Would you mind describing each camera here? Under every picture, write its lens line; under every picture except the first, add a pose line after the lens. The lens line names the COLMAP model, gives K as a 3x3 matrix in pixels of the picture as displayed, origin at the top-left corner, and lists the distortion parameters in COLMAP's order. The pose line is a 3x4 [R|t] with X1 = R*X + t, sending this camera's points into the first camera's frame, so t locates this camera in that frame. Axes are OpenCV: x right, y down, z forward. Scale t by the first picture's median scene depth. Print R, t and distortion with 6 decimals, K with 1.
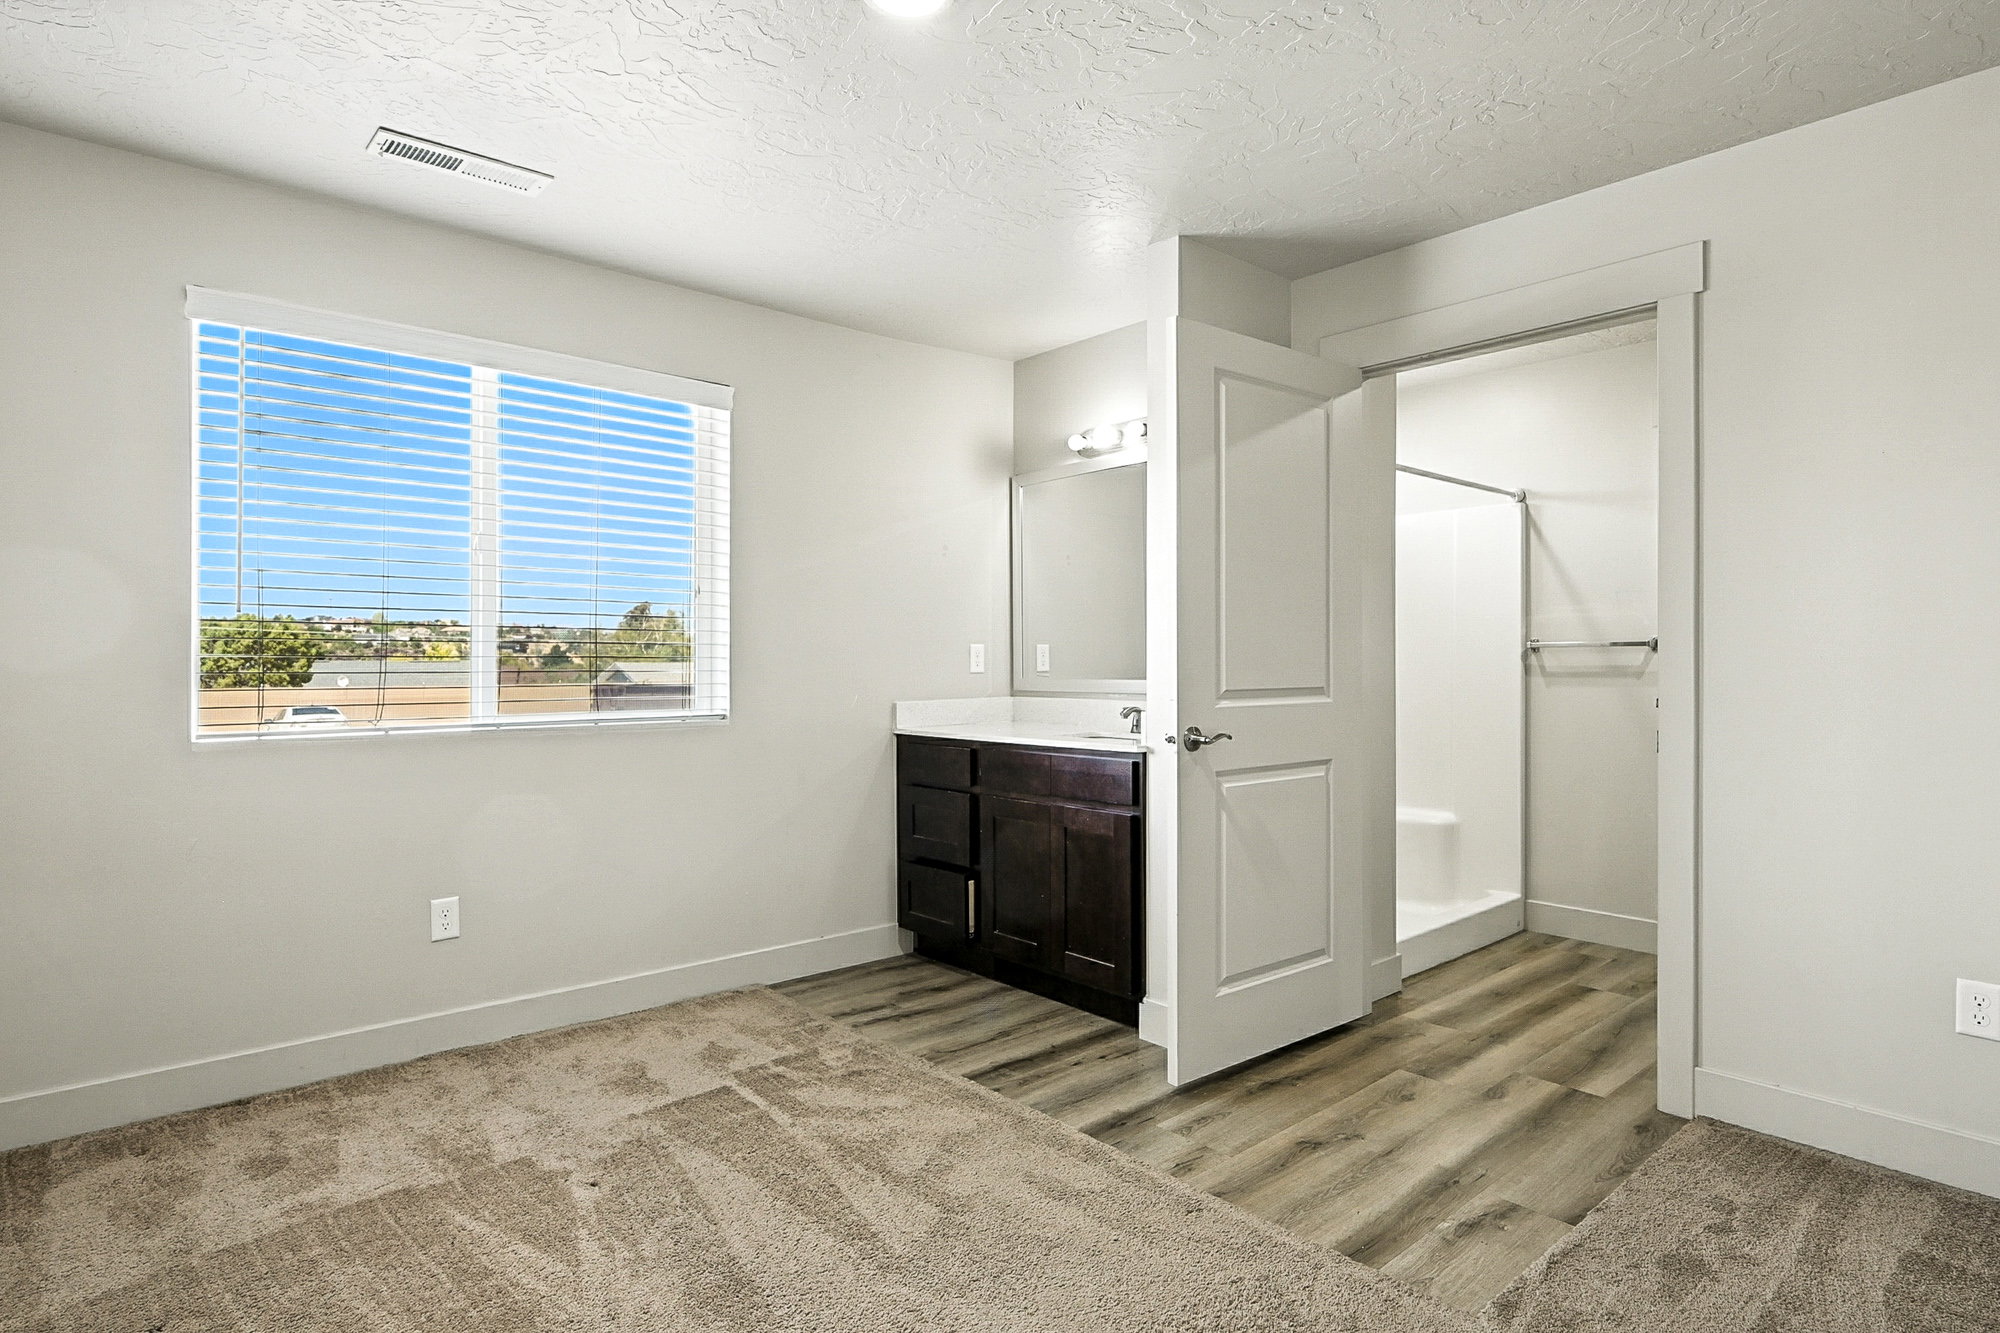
lens RADIAL K [[1028.8, 0, 999.2], [0, 1028.8, 671.6], [0, 0, 1]] dist [-0.002669, -0.000207]
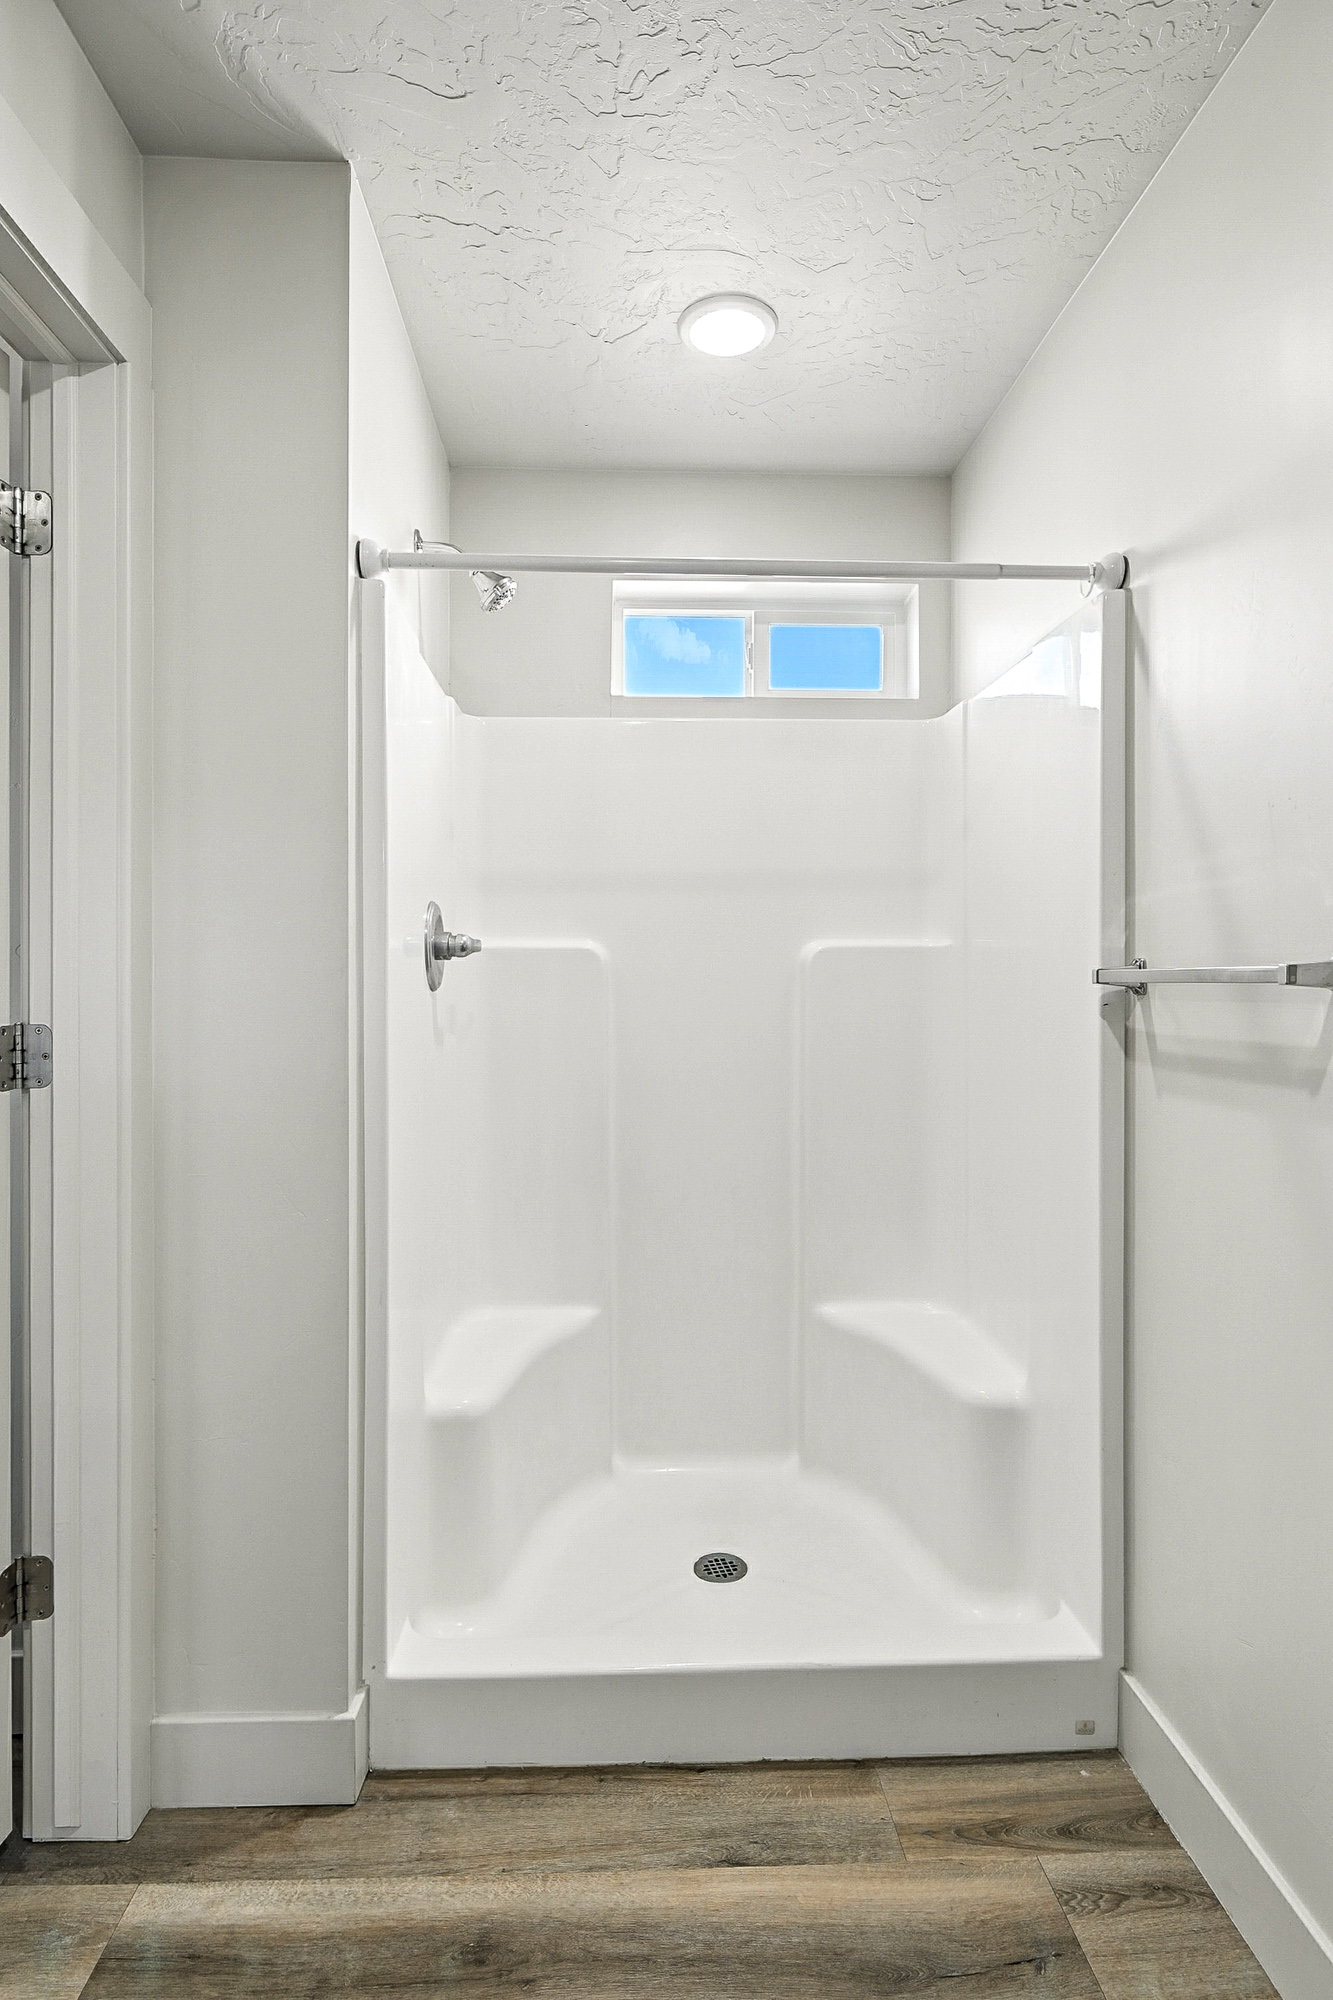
lens RADIAL K [[1028.8, 0, 663.3], [0, 1028.8, 997.4], [0, 0, 1]] dist [-0.002669, -0.000207]
pose [[0.775681, 0.001611, -0.631123, 0.618966], [-0.000461, 0.999998, 0.001985, -0.018911], [0.631125, -0.001249, 0.775680, 0.616684]]
